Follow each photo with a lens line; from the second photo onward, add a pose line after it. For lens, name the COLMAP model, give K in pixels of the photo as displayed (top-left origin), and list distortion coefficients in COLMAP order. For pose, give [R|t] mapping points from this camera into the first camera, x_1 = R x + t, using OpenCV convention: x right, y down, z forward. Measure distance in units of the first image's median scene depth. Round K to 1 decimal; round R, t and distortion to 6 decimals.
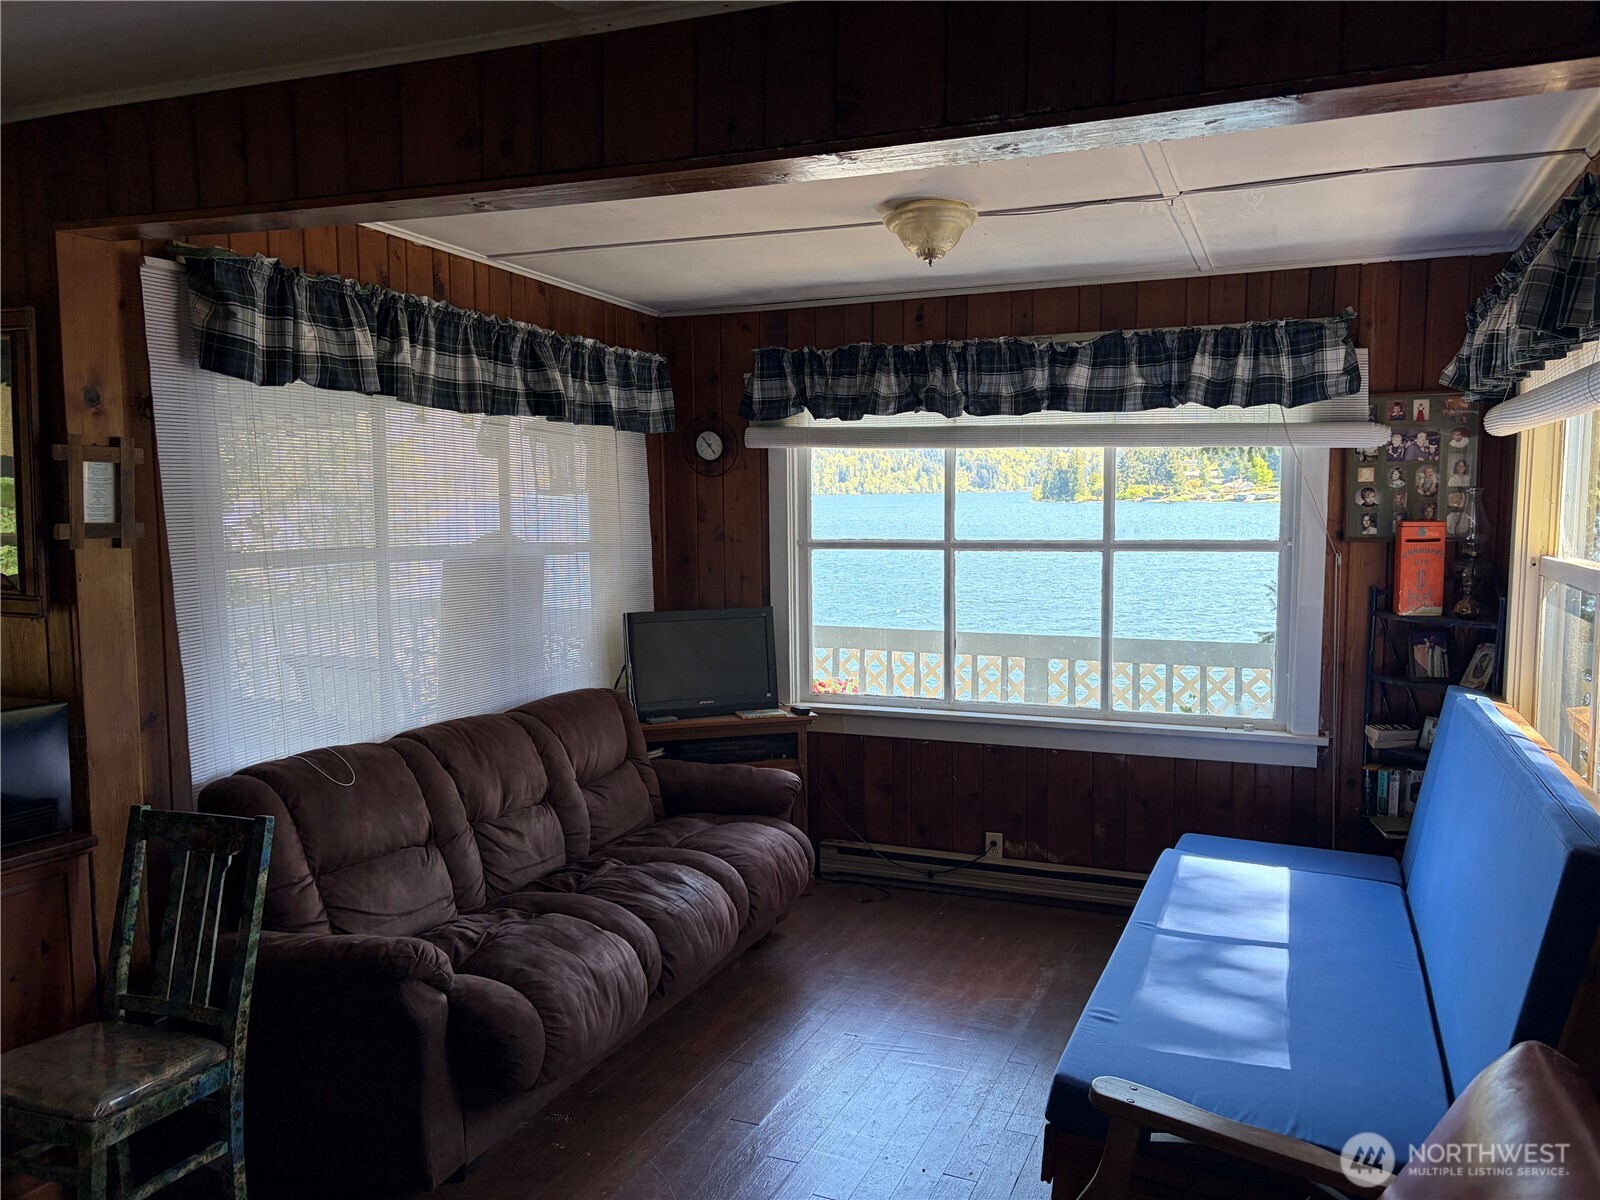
lens RADIAL K [[1177.8, 0, 800.0], [0, 1177.8, 600.0], [0, 0, 1]] dist [0.038087, -0.046290]
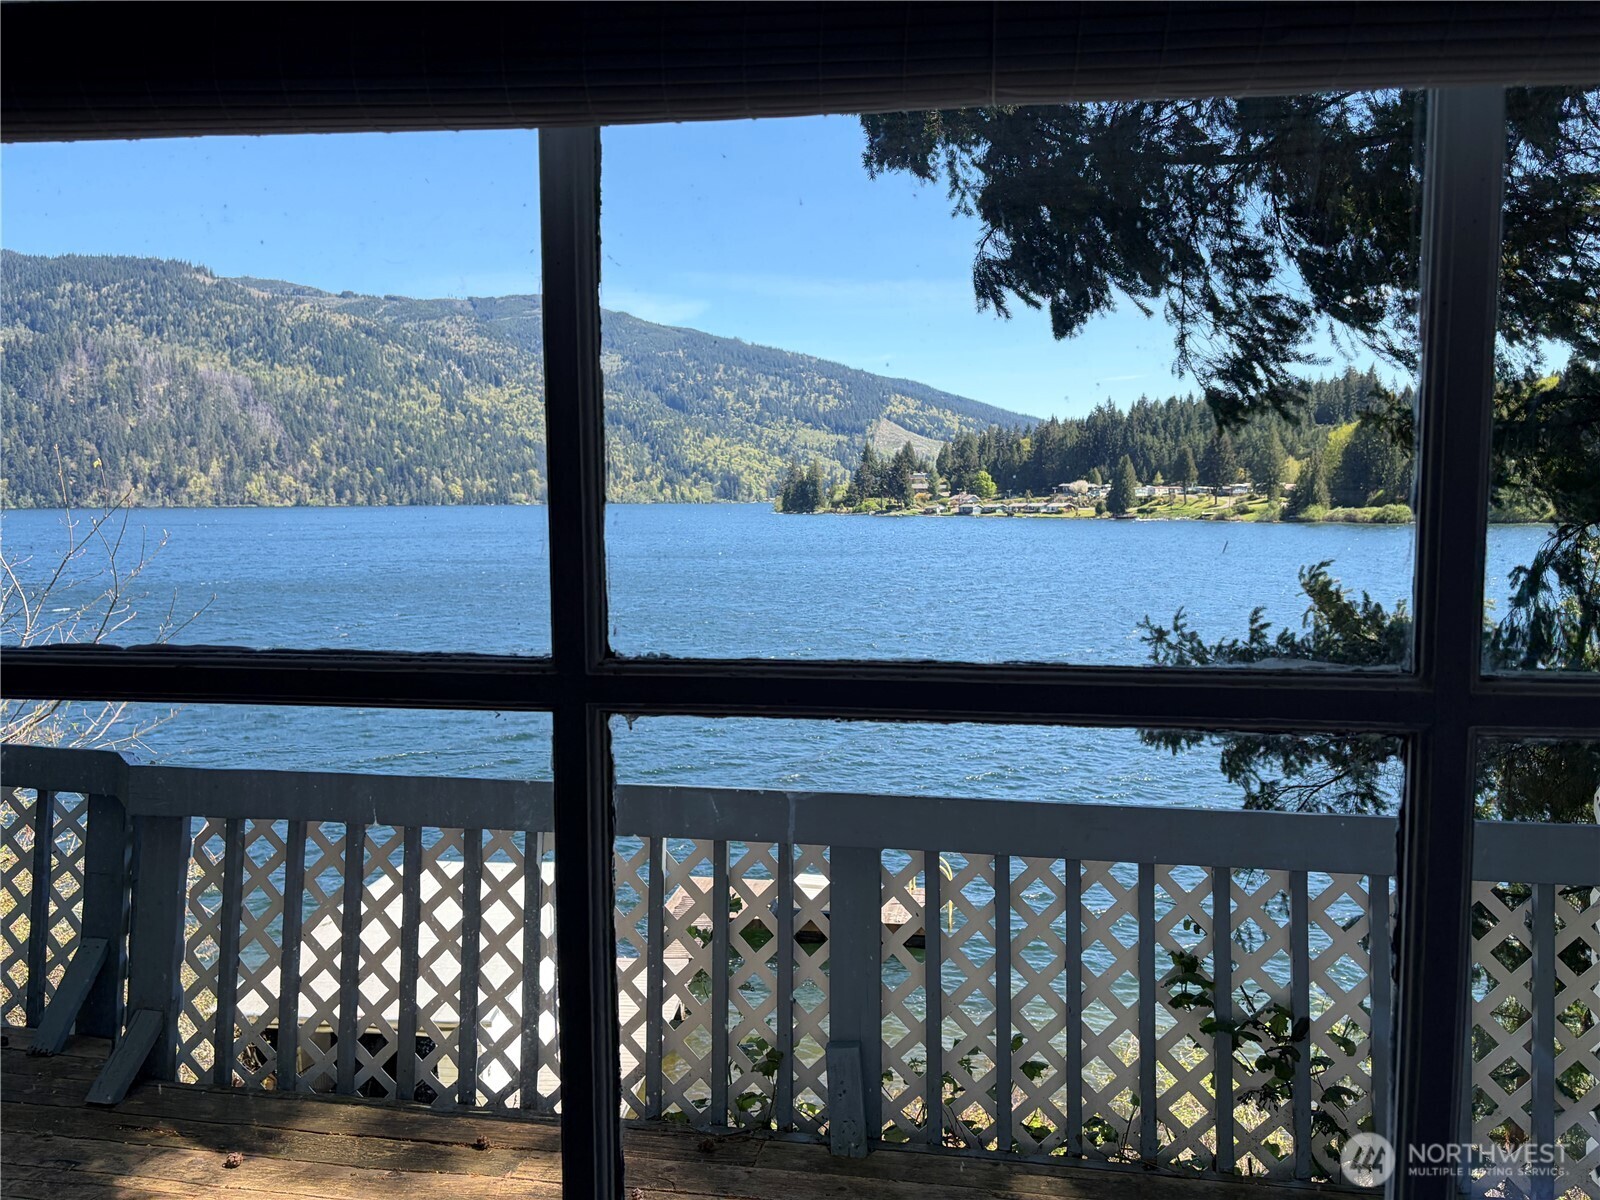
lens RADIAL K [[1177.8, 0, 800.0], [0, 1177.8, 600.0], [0, 0, 1]] dist [0.038087, -0.046290]
pose [[0.976881, -0.013034, 0.213384, 0.087460], [0.014952, 0.999861, -0.007376, -0.043263], [-0.213258, 0.010396, 0.976941, 0.579778]]
